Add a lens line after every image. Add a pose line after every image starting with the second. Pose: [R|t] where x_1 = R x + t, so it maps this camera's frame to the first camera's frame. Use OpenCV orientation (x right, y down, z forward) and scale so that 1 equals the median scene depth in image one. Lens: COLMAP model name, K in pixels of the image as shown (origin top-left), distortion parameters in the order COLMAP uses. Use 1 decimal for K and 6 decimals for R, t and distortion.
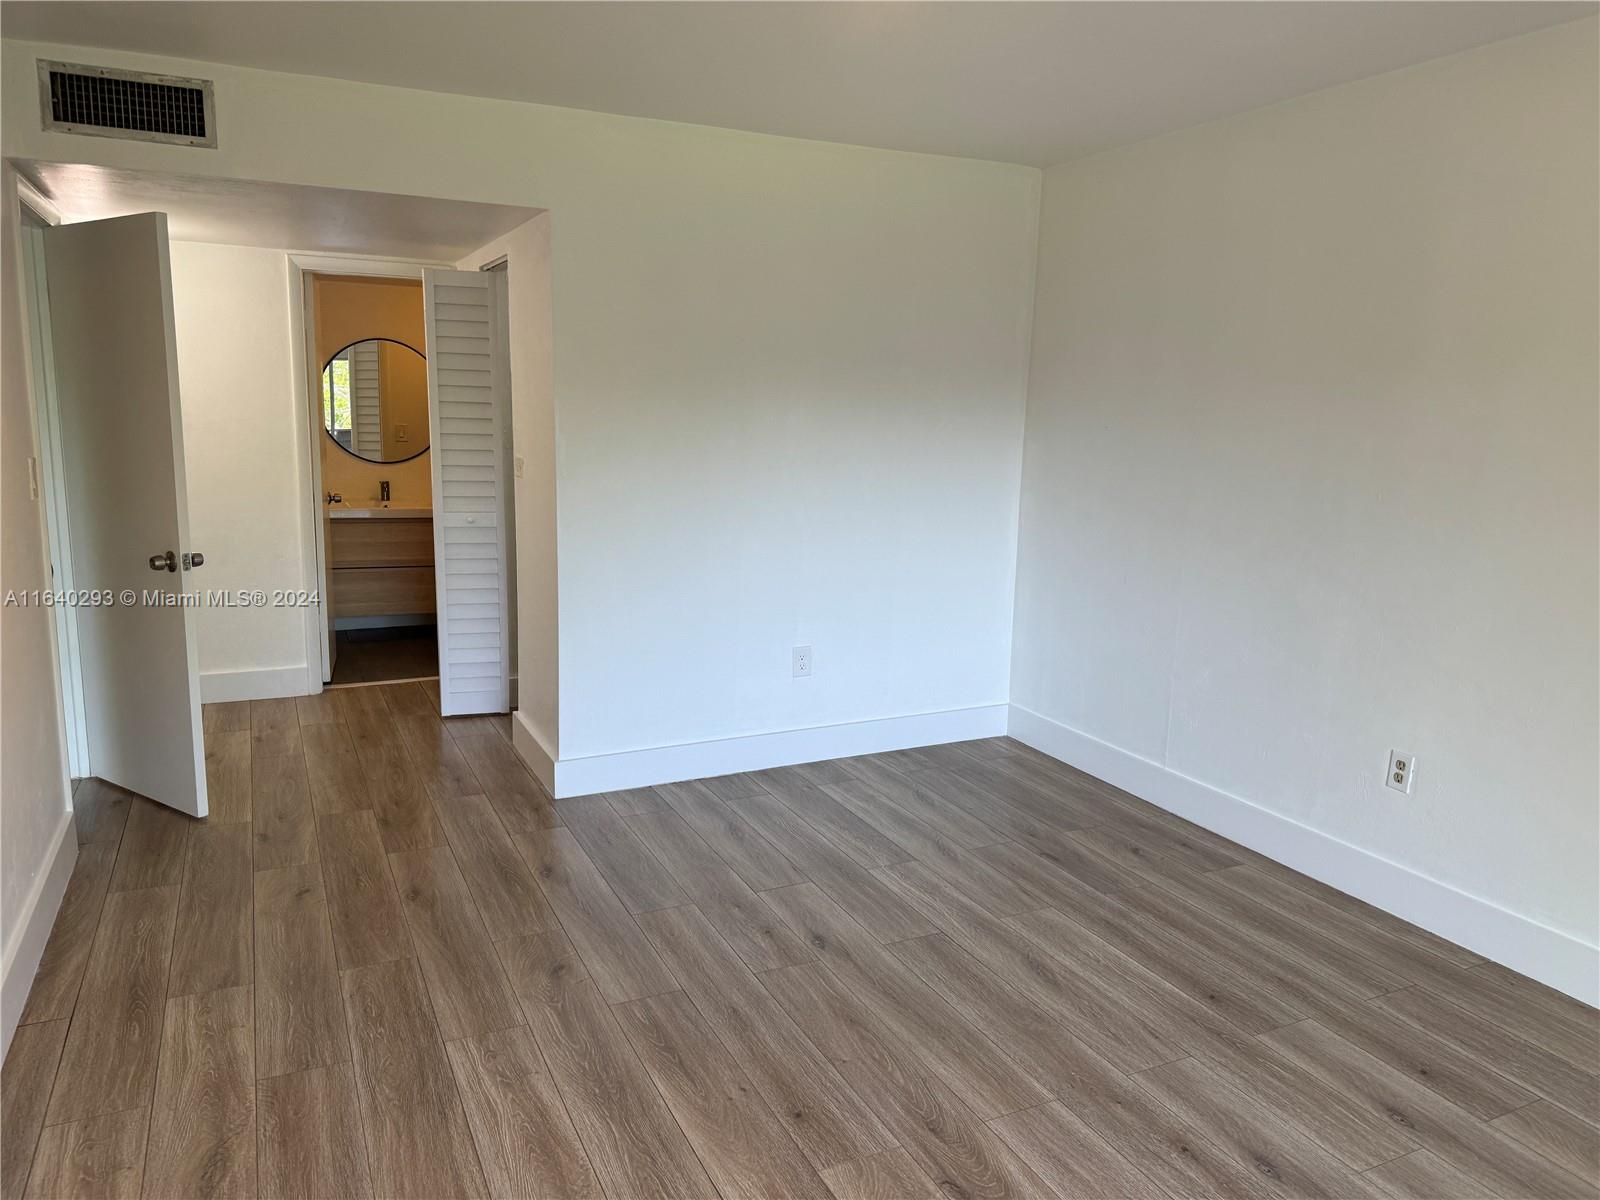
lens RADIAL K [[1119.2, 0, 802.3], [0, 1119.2, 585.7], [0, 0, 1]] dist [0.072974, -0.085865]
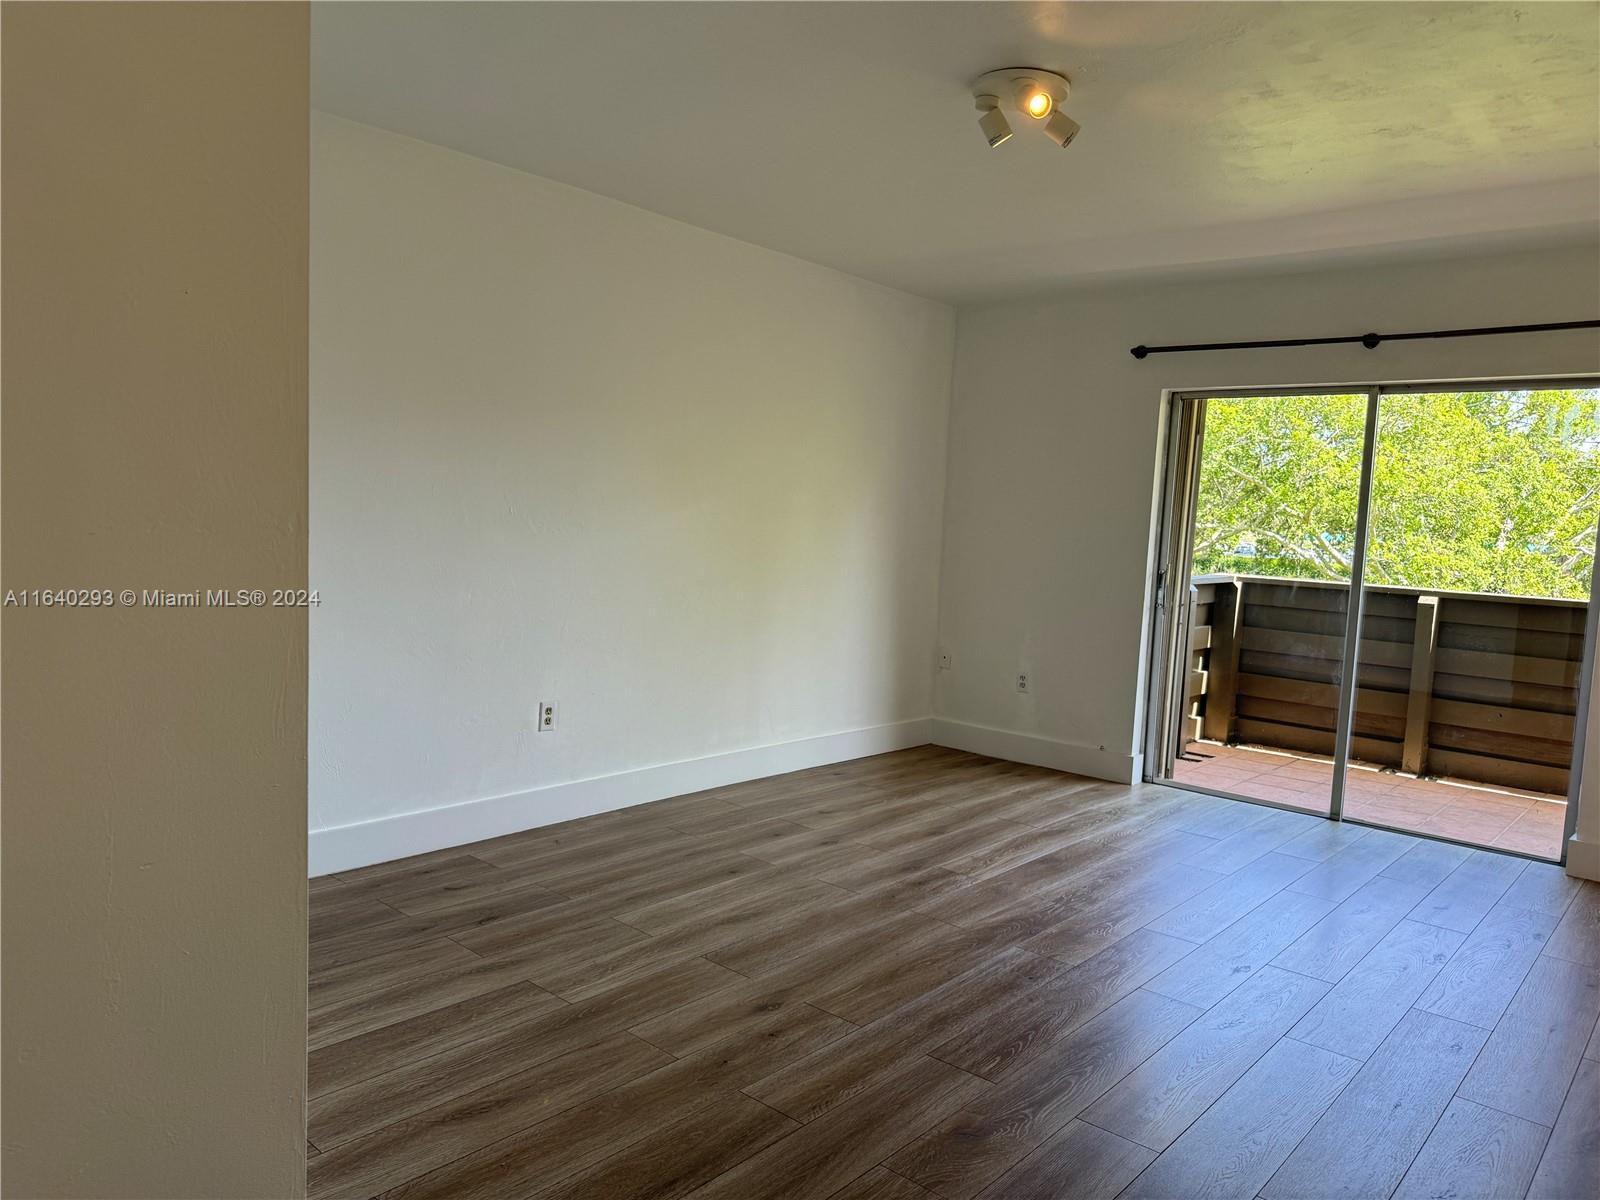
lens RADIAL K [[1119.2, 0, 797.2], [0, 1119.2, 611.4], [0, 0, 1]] dist [0.072974, -0.085865]
pose [[-0.402407, -0.118865, 0.907711, -0.754658], [0.092394, 0.981199, 0.169448, -0.148247], [-0.910787, 0.152054, -0.383859, 1.220301]]
